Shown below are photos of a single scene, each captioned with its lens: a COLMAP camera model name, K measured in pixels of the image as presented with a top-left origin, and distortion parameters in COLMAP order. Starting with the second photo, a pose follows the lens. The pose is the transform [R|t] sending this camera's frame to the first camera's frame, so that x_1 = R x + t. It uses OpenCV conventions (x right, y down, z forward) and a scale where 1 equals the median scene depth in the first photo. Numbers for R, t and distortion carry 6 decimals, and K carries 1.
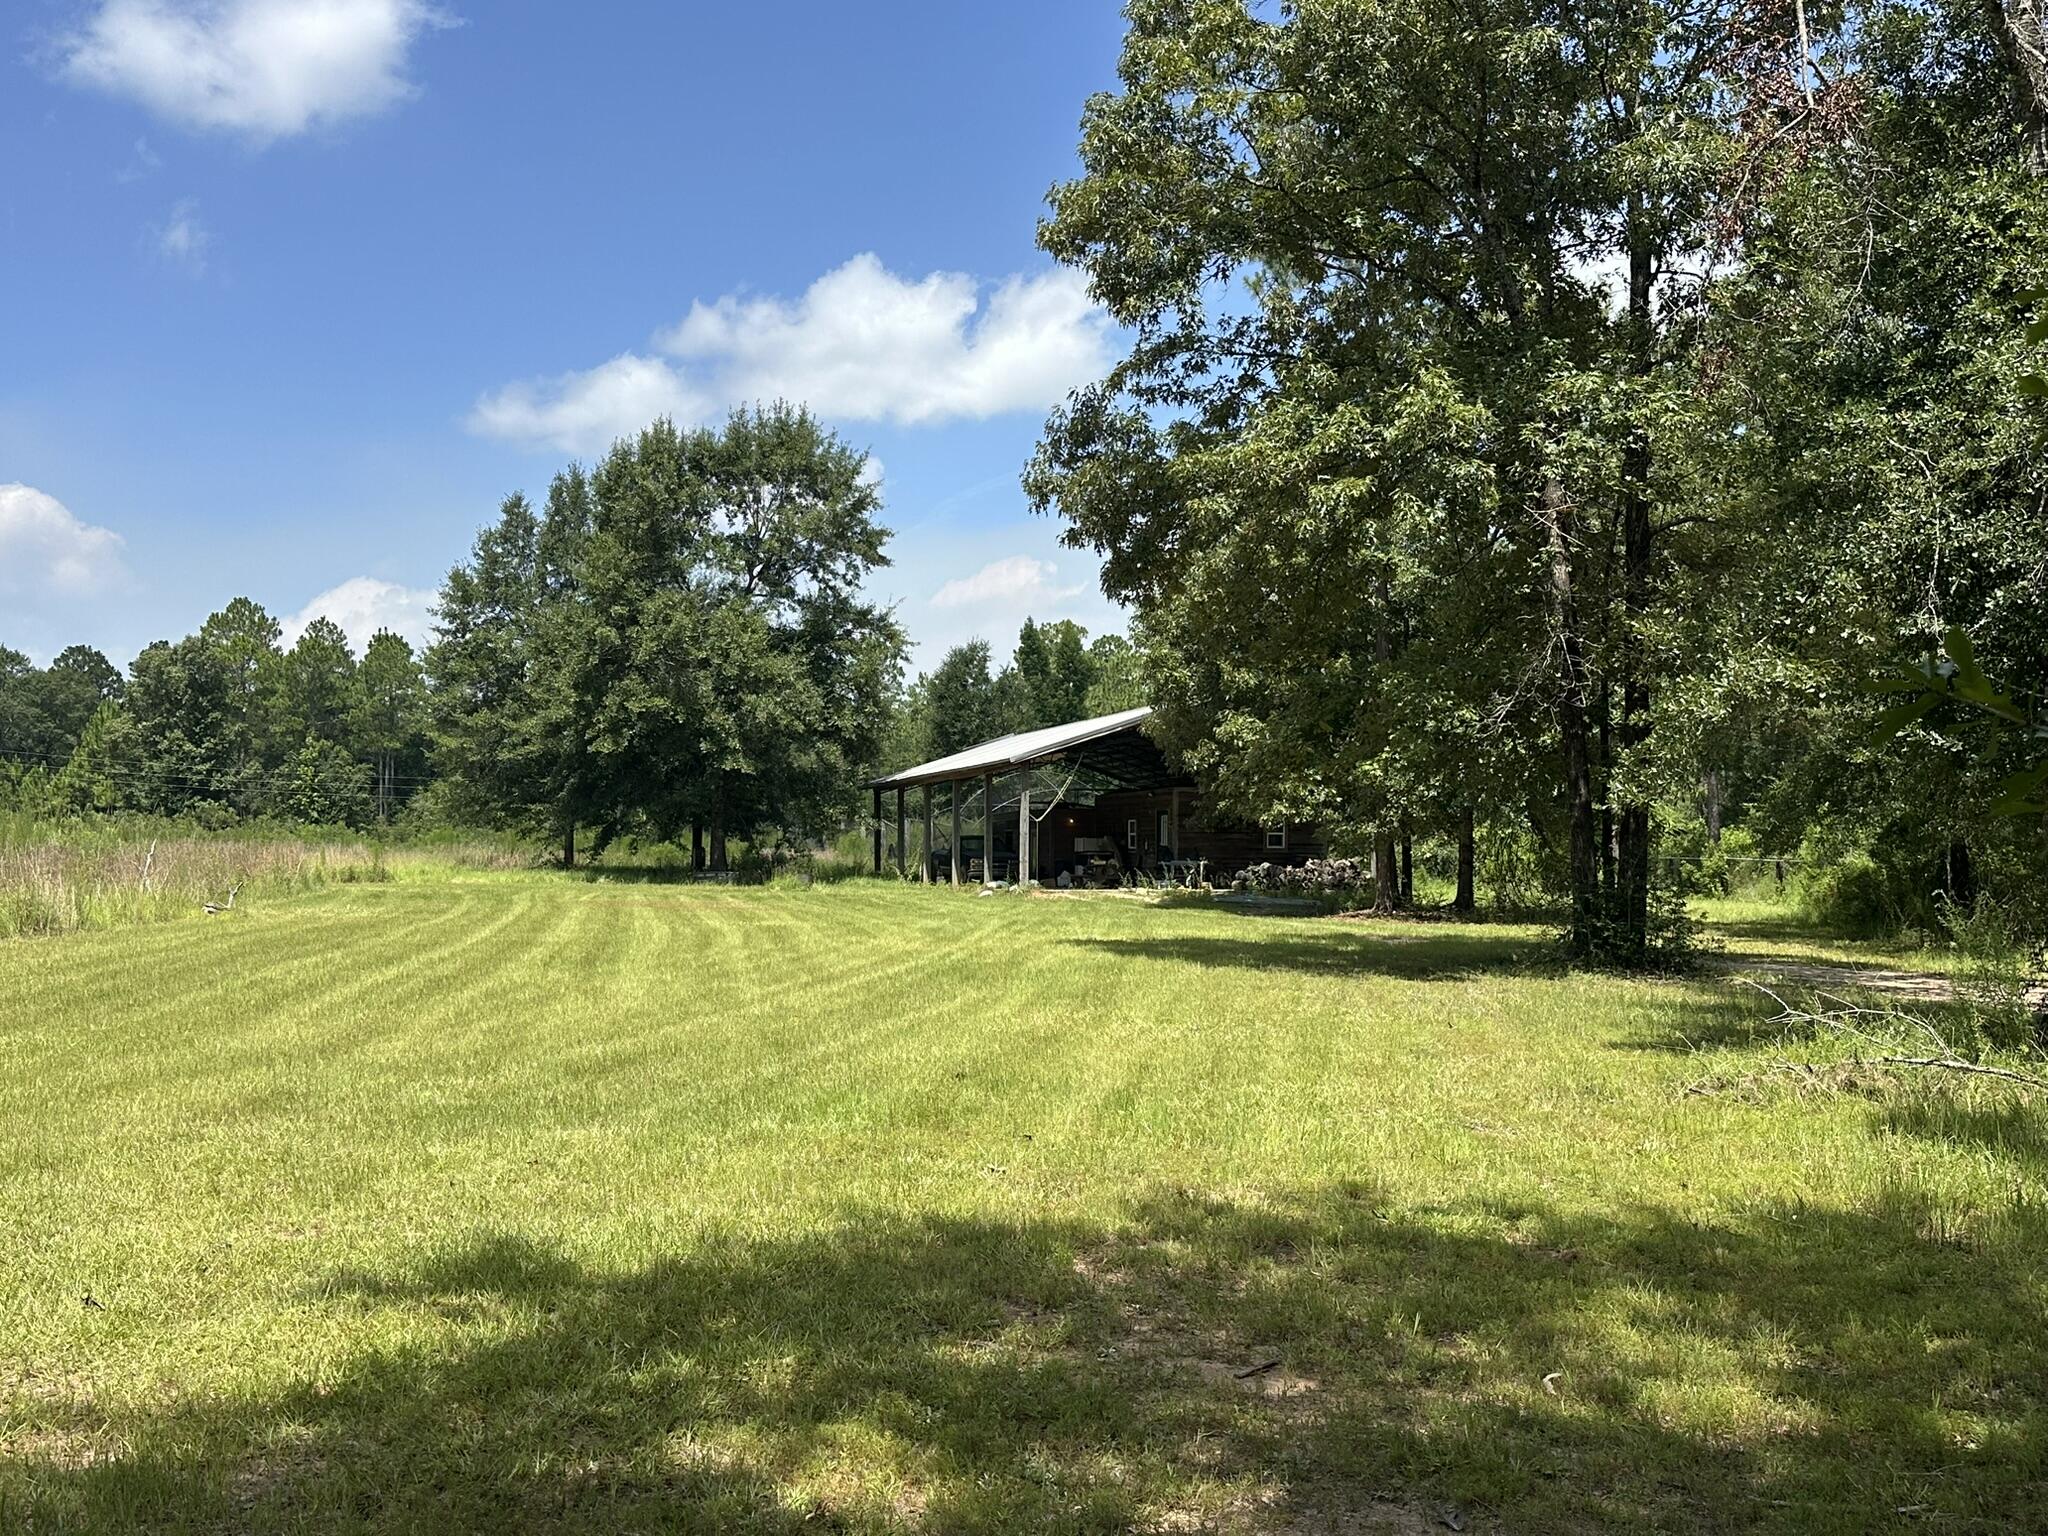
lens RADIAL K [[1956.2, 0, 1025.0], [0, 1956.2, 790.1], [0, 0, 1]] dist [0.025603, 0.000000]
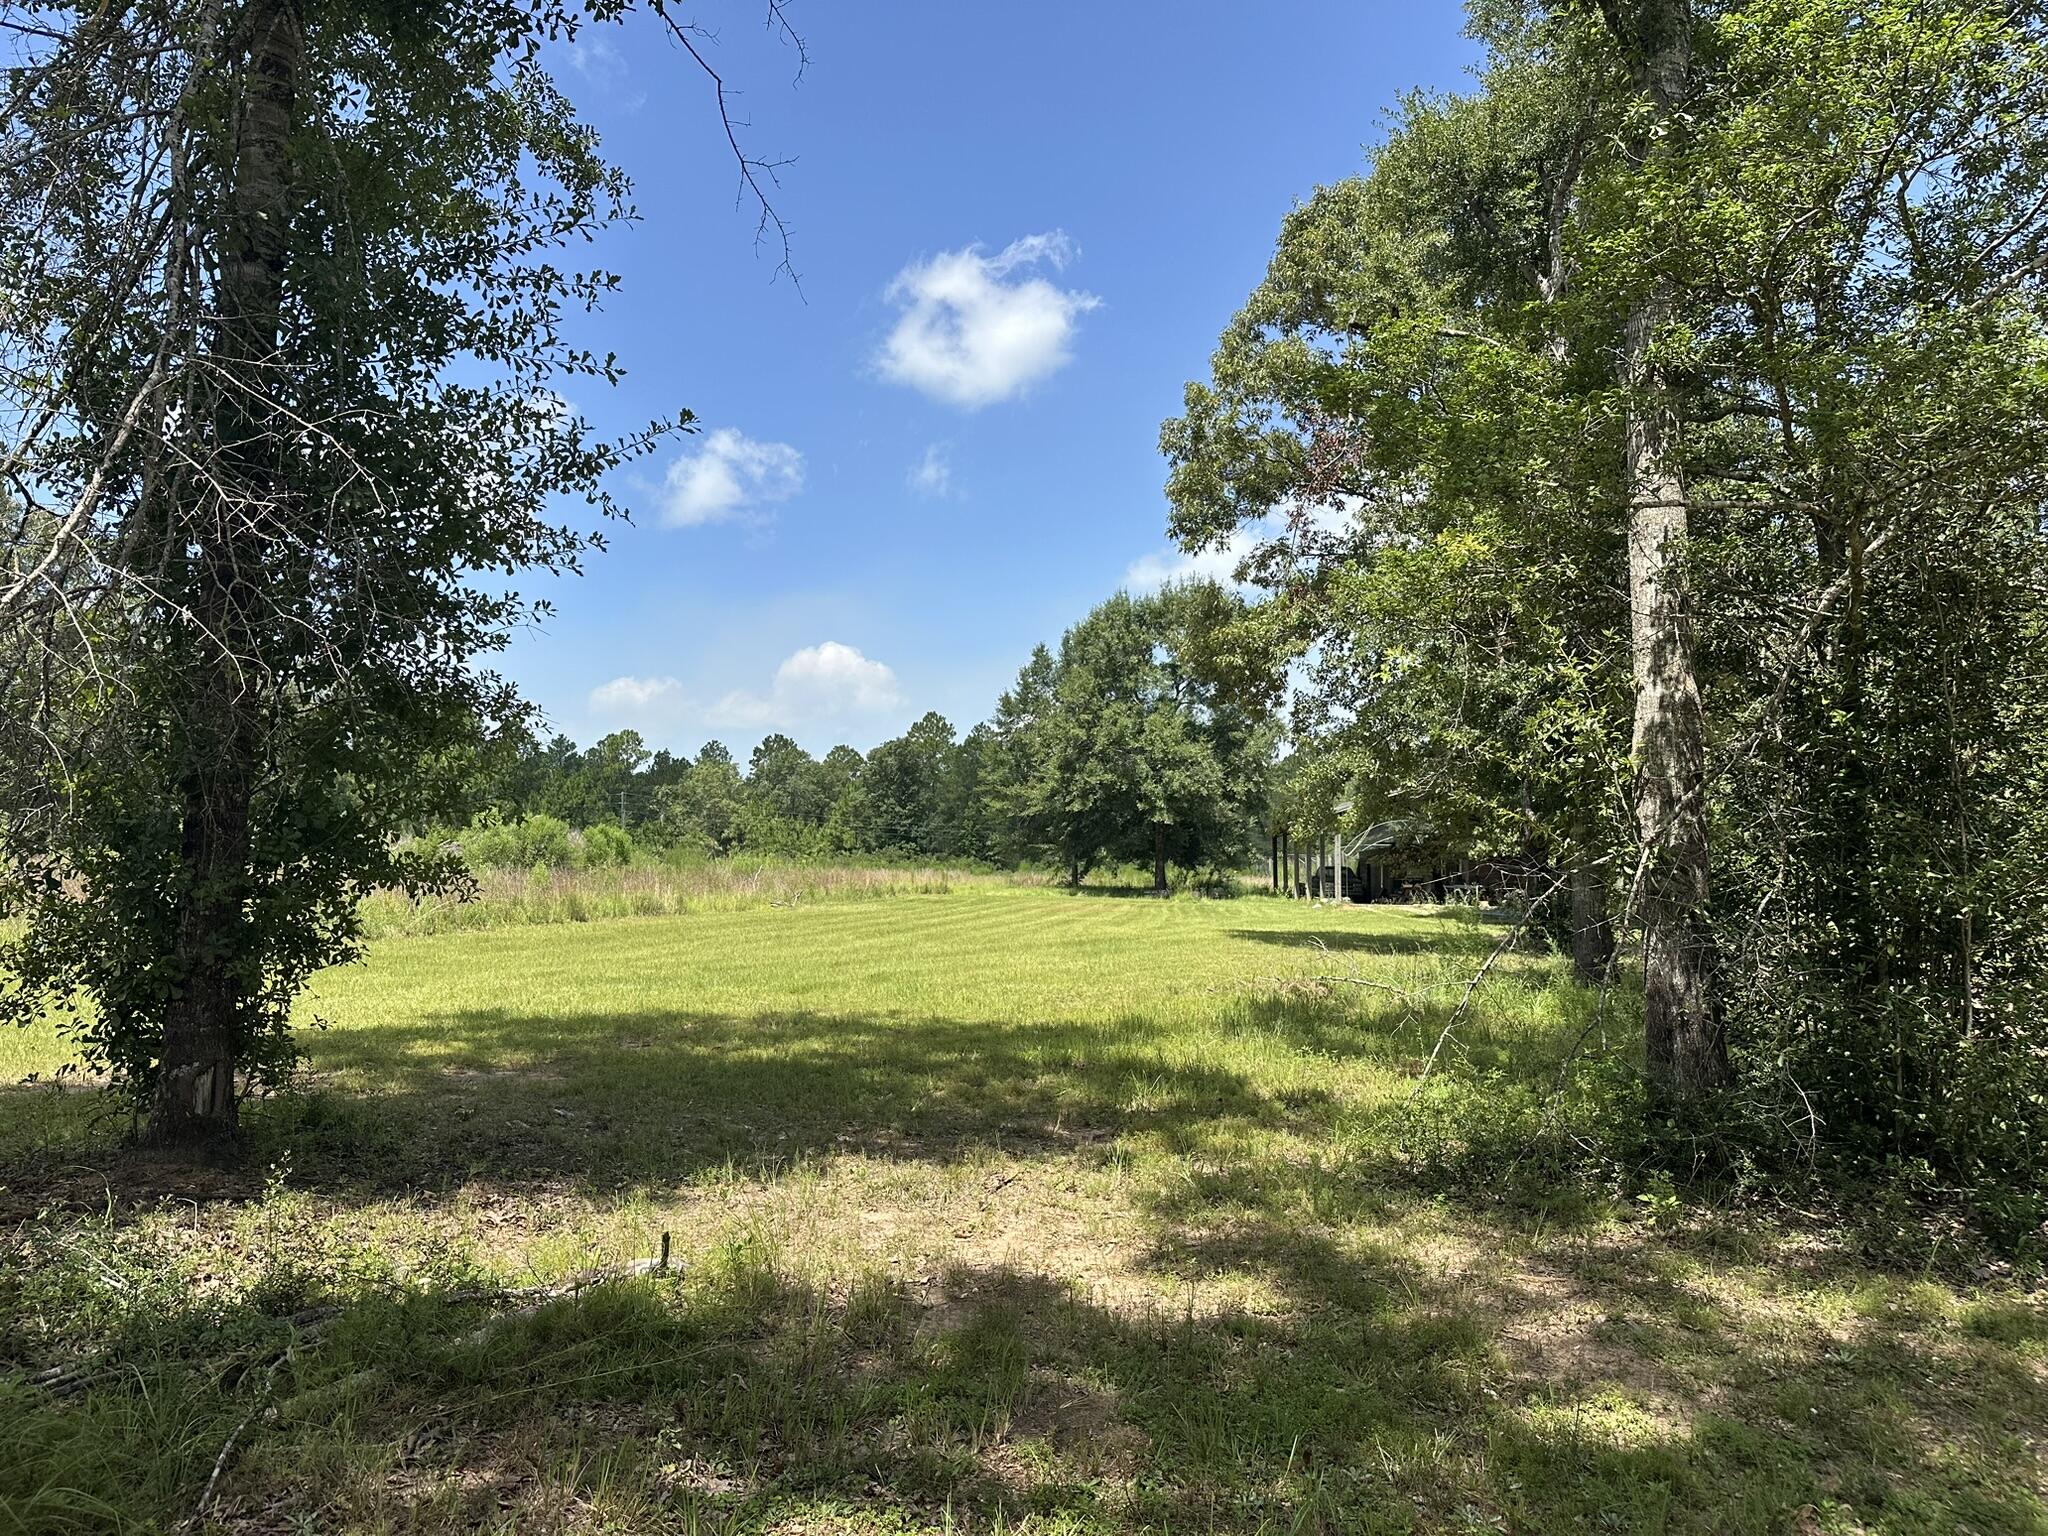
lens RADIAL K [[1460.2, 0, 1025.3], [0, 1460.2, 769.0], [0, 0, 1]] dist [0.025468, 0.002529]
pose [[0.935149, -0.021578, -0.353597, 0.144018], [0.005550, 0.998913, -0.046280, 0.000679], [0.354211, 0.041316, 0.934252, -0.077166]]
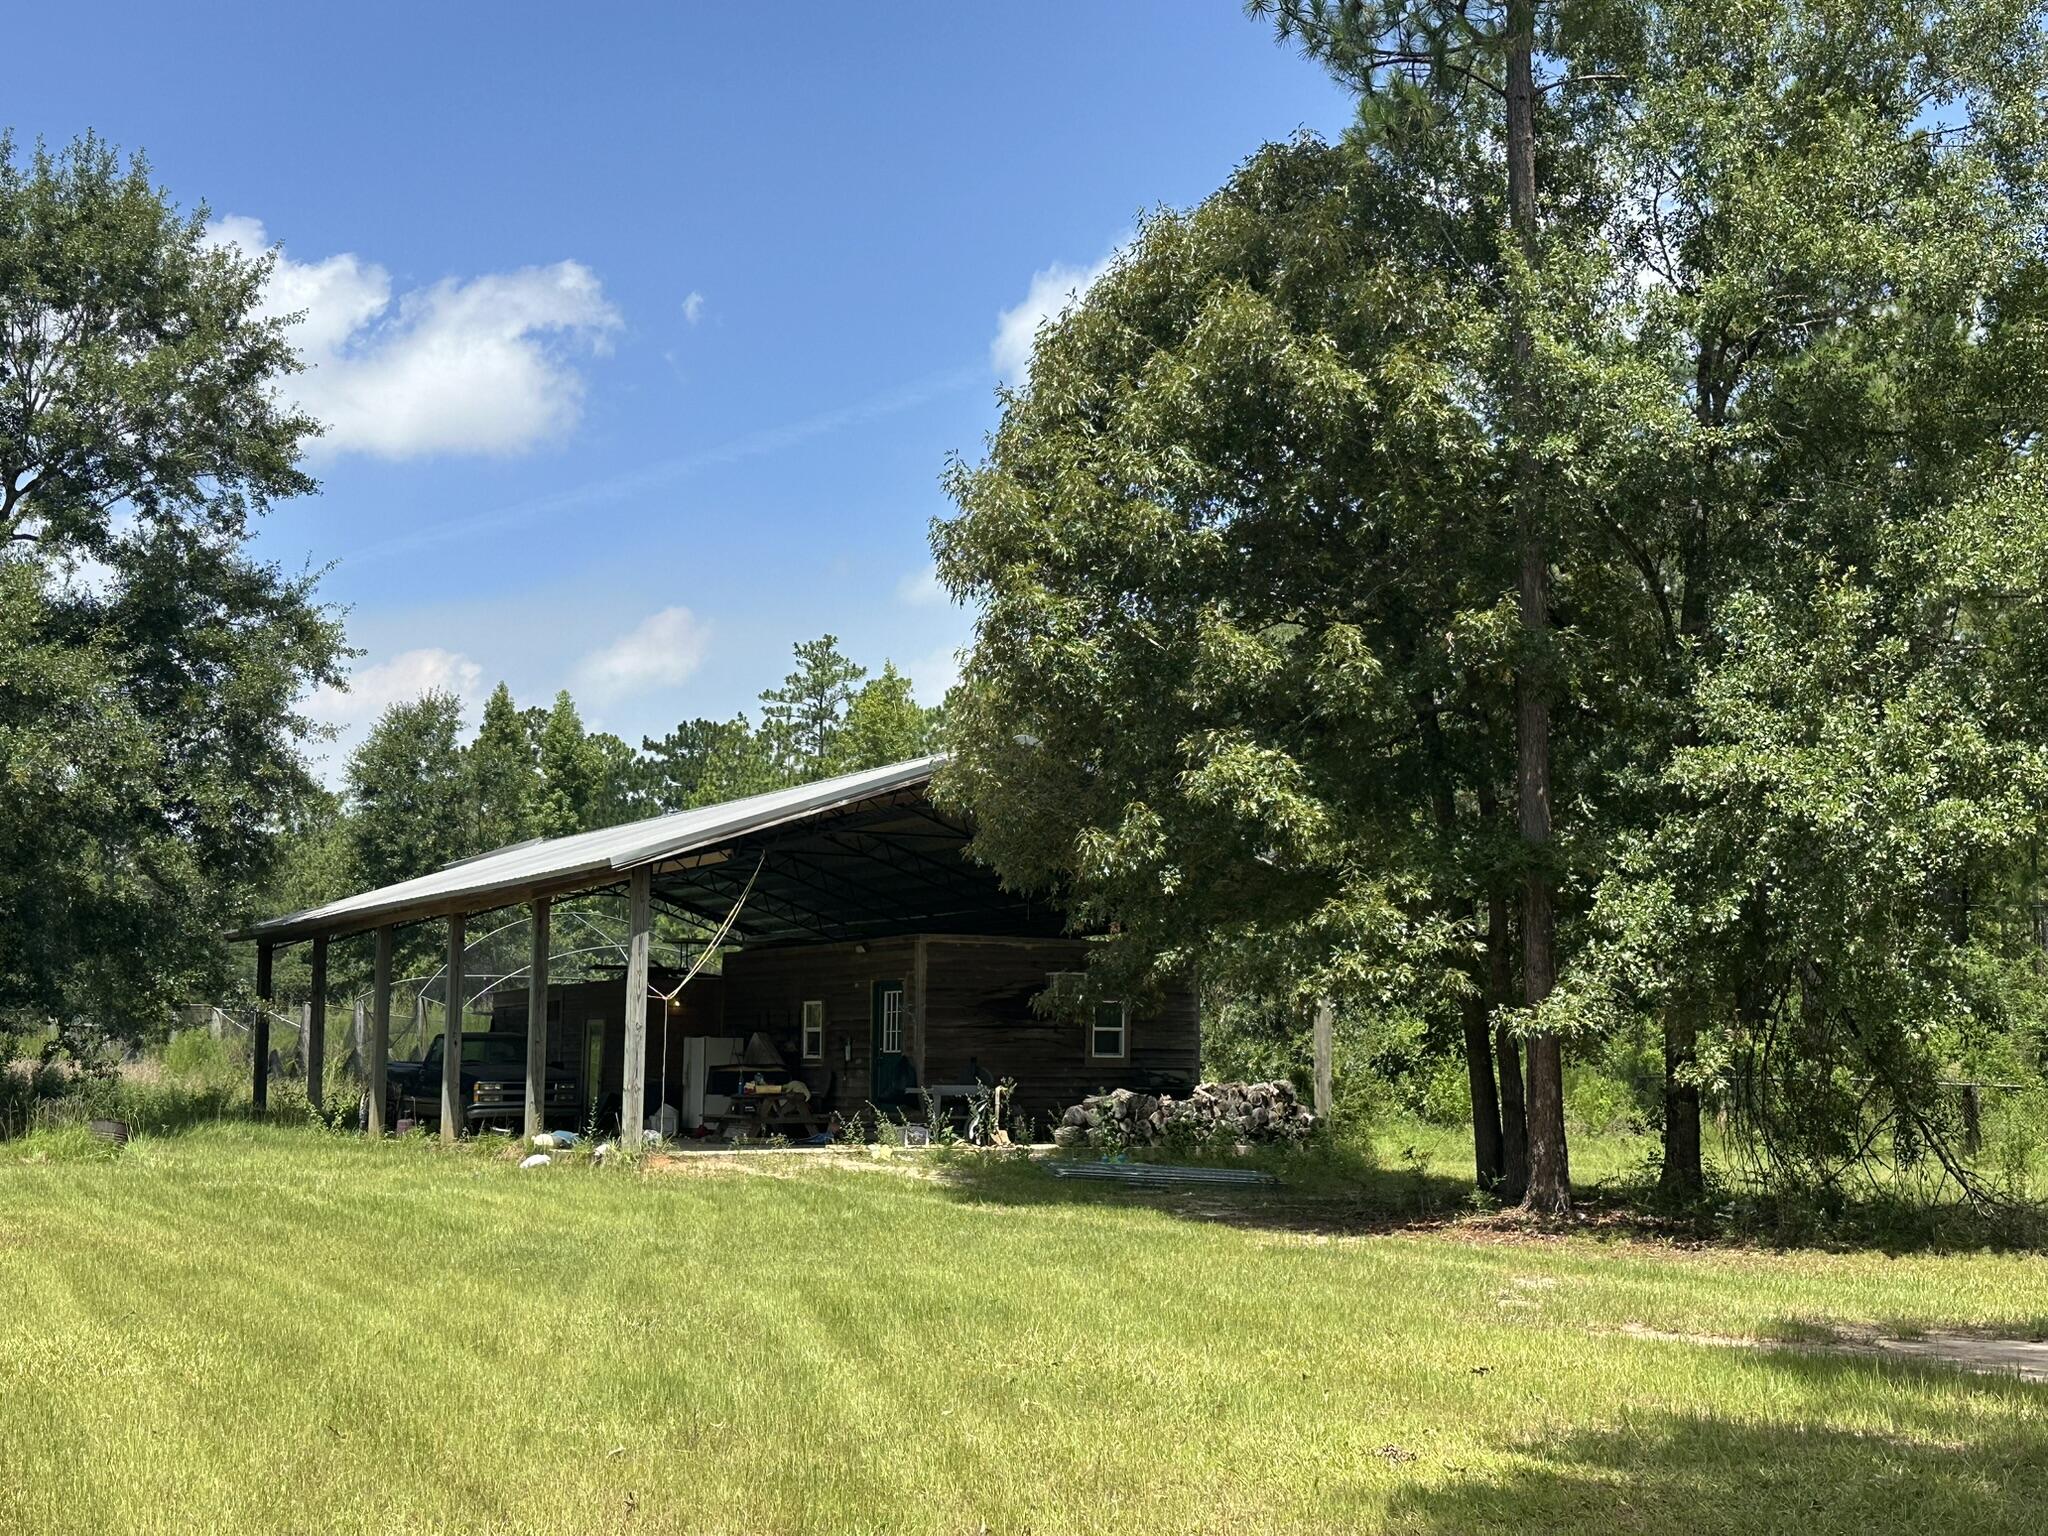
lens RADIAL K [[2312.1, 0, 1031.1], [0, 2312.1, 784.3], [0, 0, 1]] dist [0.021551, 0.000000]
pose [[0.963554, 0.029374, 0.265896, -0.047708], [-0.006512, 0.996234, -0.086459, 0.010059], [-0.267435, 0.081577, 0.960117, 0.391890]]
